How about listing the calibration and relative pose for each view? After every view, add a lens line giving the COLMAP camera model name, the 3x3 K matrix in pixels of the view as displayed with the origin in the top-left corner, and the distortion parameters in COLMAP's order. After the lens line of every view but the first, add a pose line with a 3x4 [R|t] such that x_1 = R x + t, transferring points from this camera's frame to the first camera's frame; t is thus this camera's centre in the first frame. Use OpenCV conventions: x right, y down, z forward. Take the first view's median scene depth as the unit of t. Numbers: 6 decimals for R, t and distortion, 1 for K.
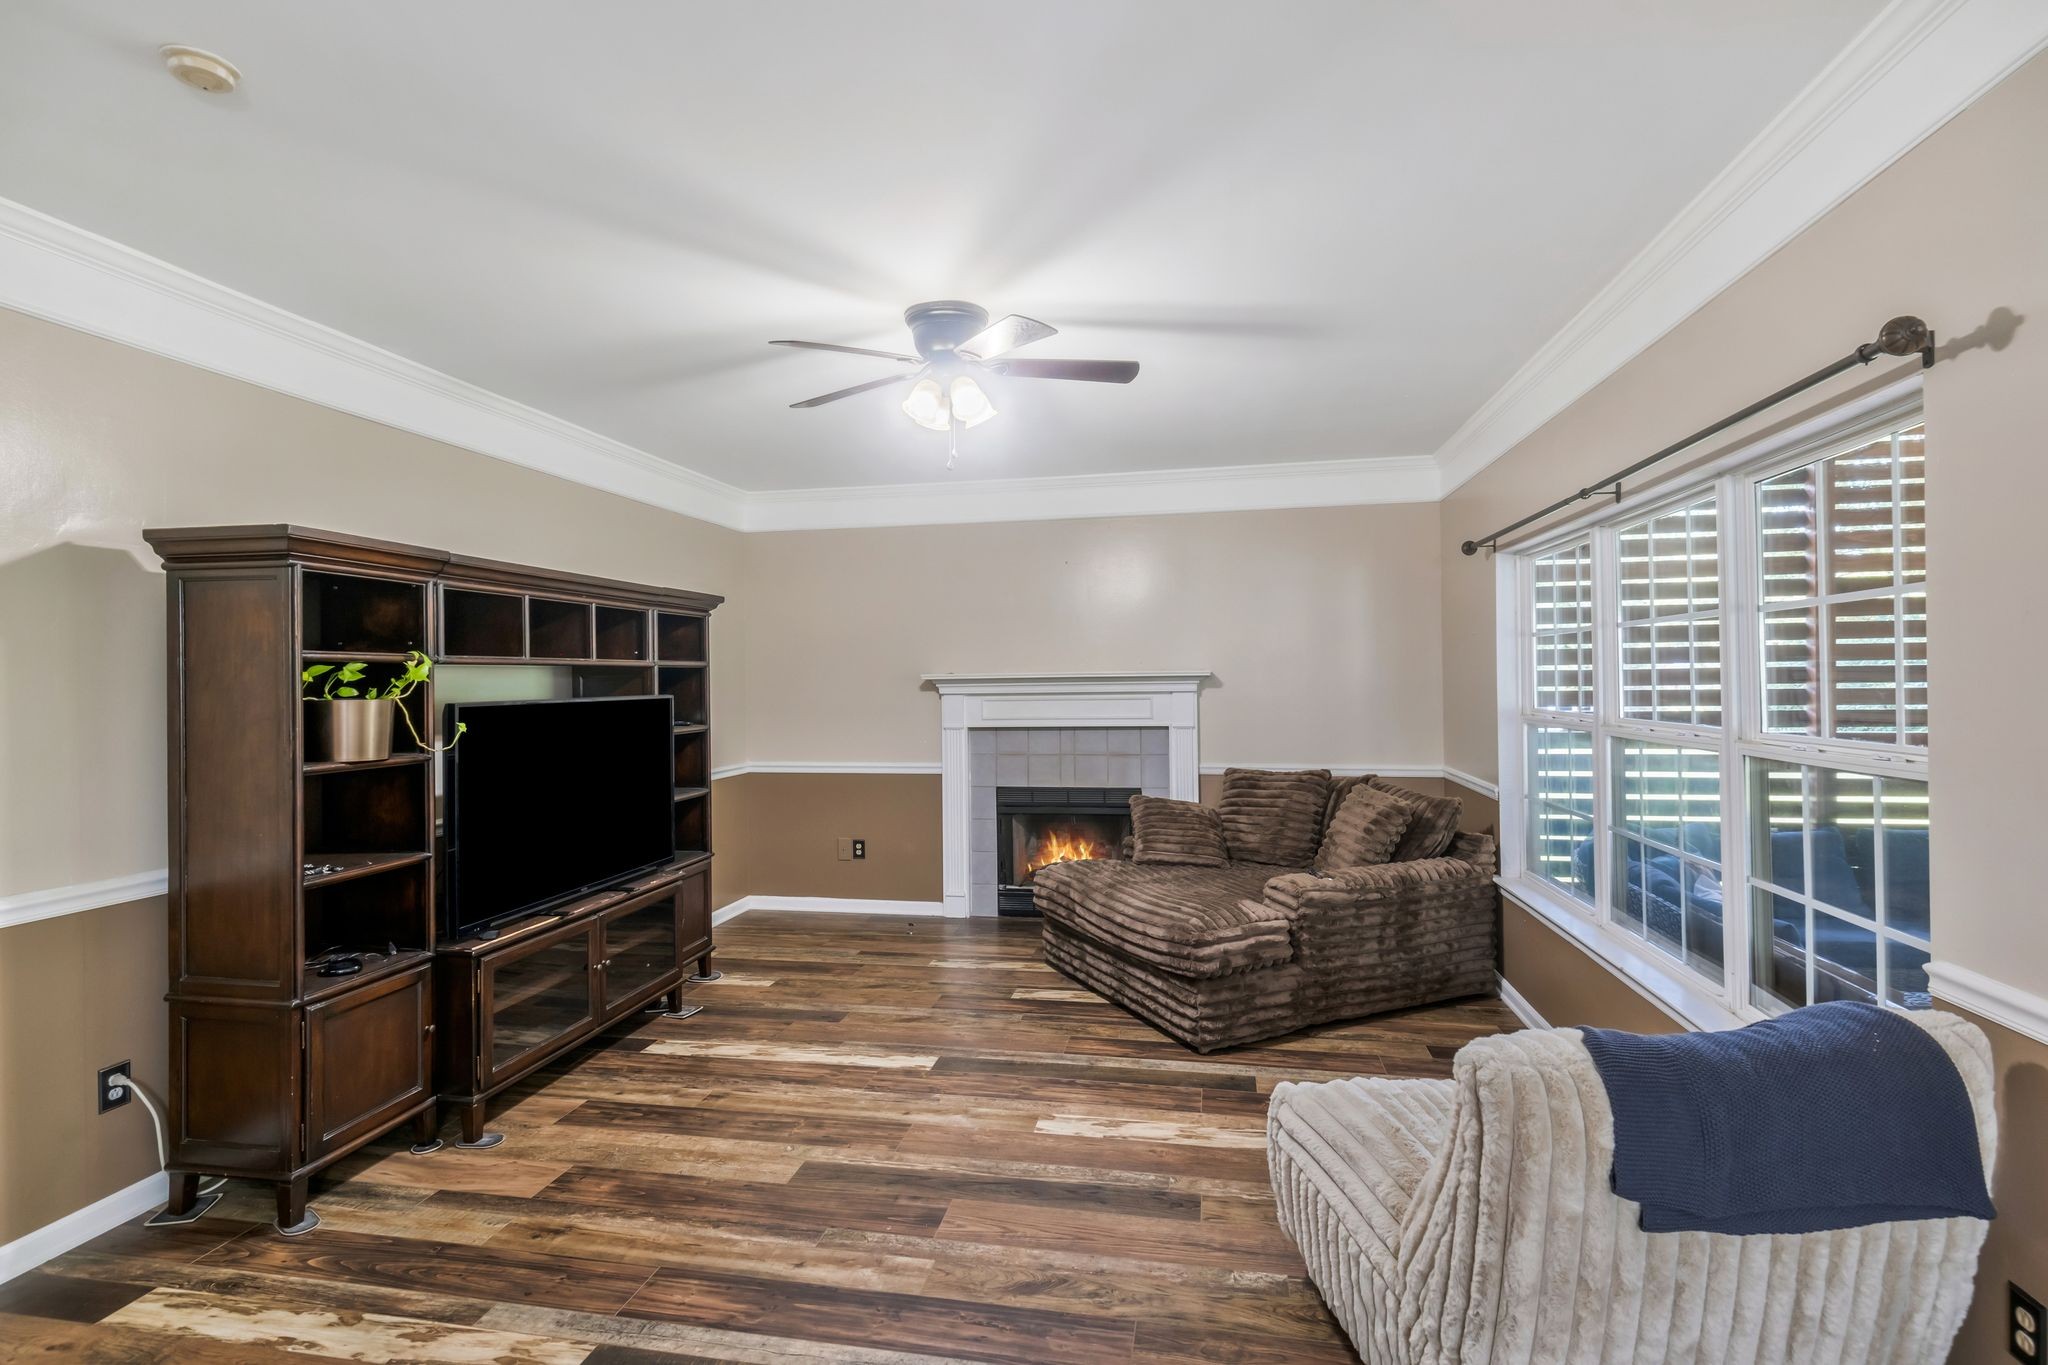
lens RADIAL K [[960.1, 0, 1044.2], [0, 960.1, 680.2], [0, 0, 1]] dist [0.015020, -0.000069]
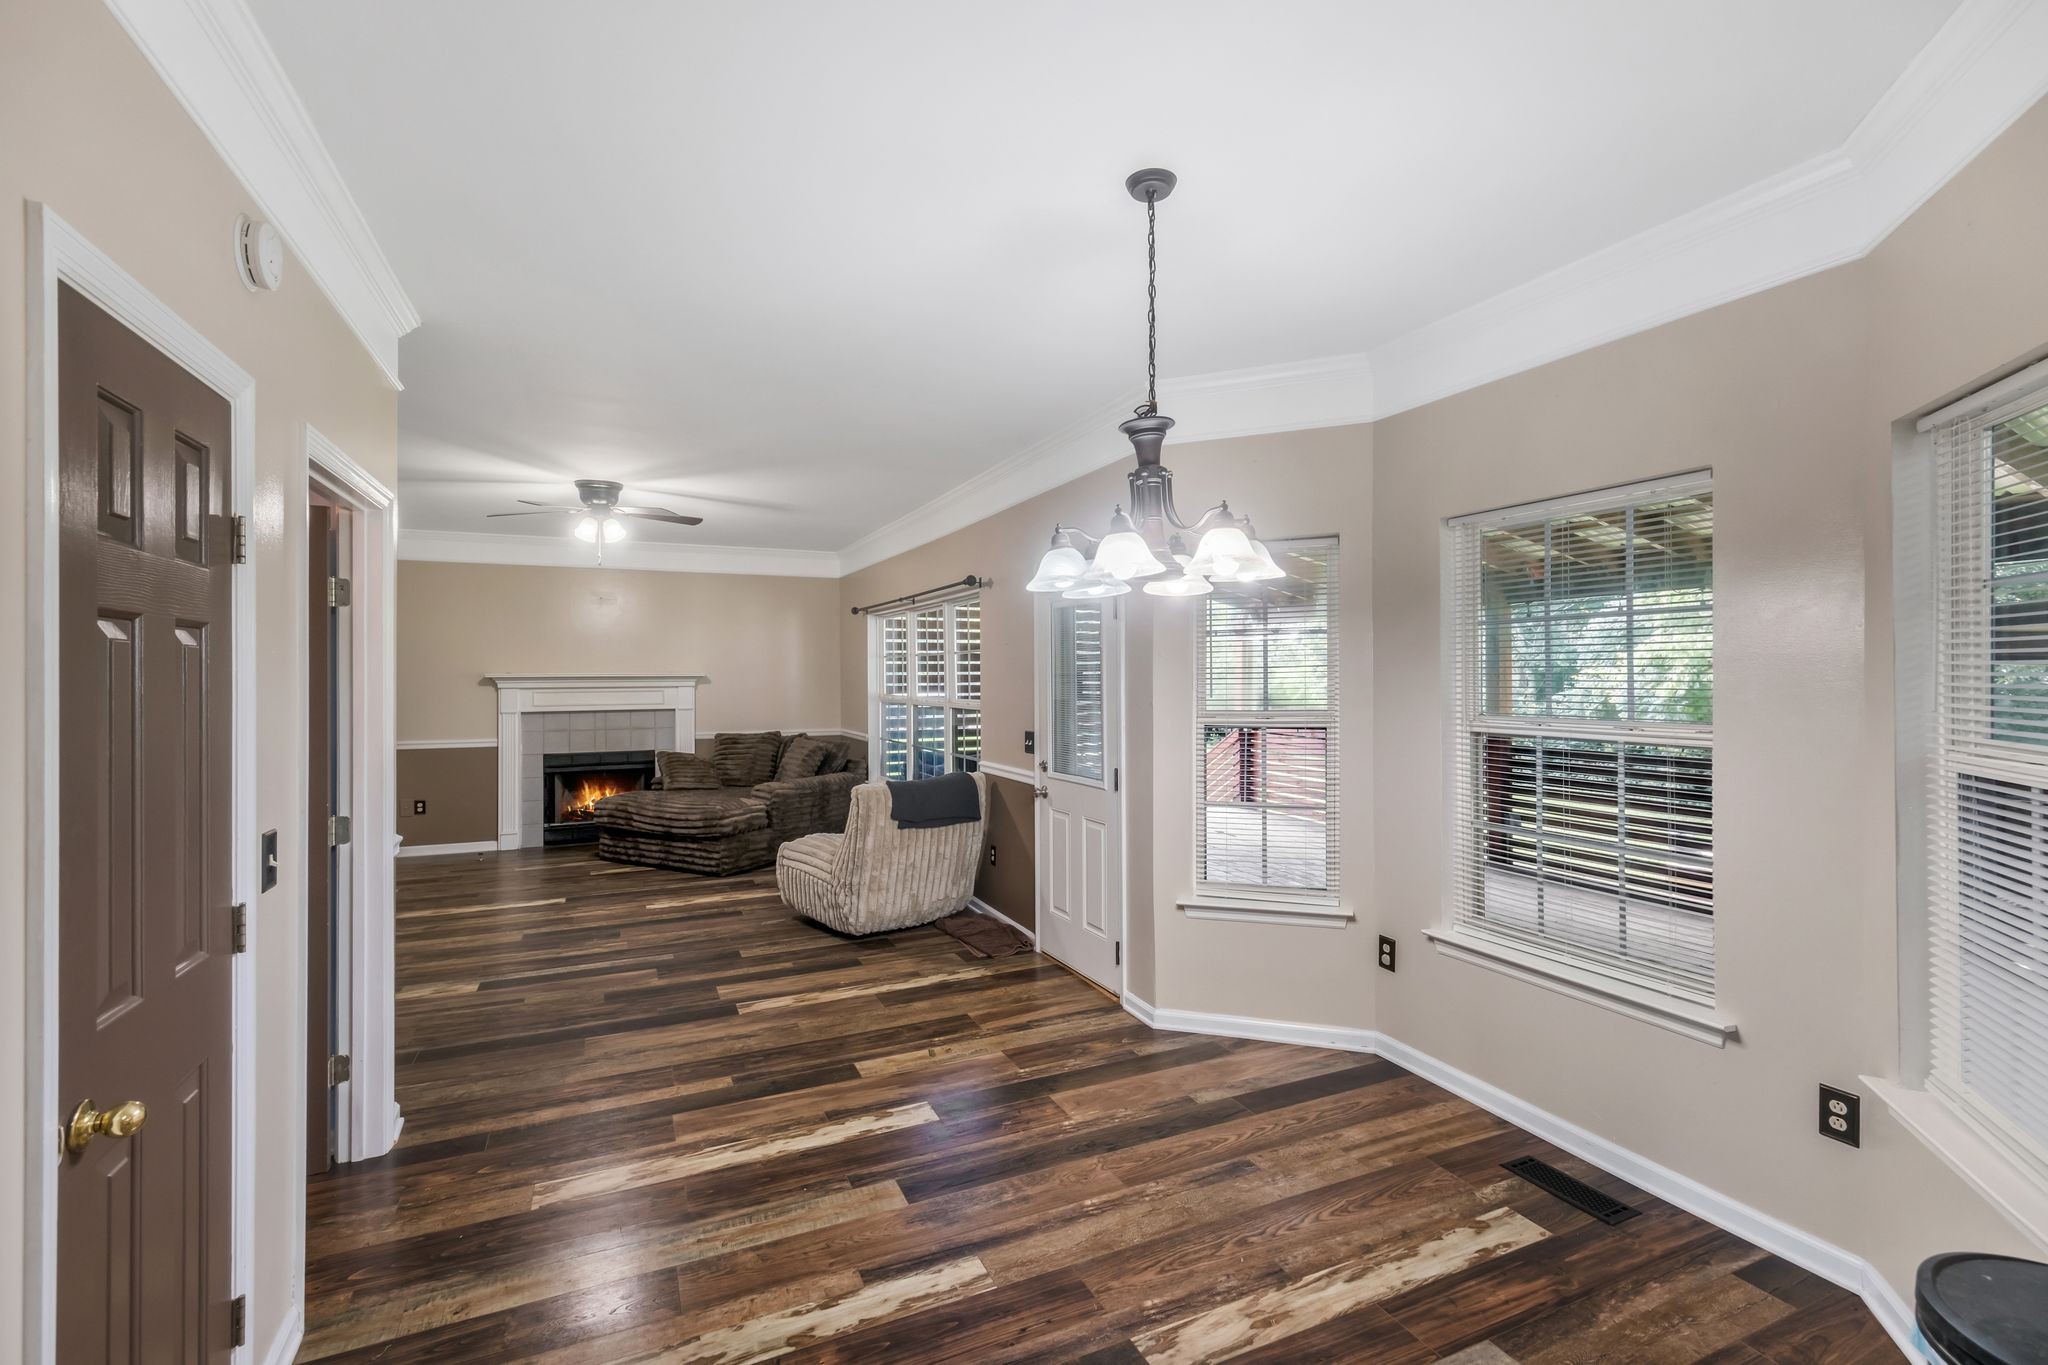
lens RADIAL K [[872.5, 0, 1018.9], [0, 872.5, 678.7], [0, 0, 1]] dist [0.002846, 0.000143]
pose [[0.822538, 0.006005, 0.568679, -0.277177], [-0.003861, 0.999980, -0.004975, 0.004853], [-0.568698, 0.001896, 0.822544, -0.615130]]
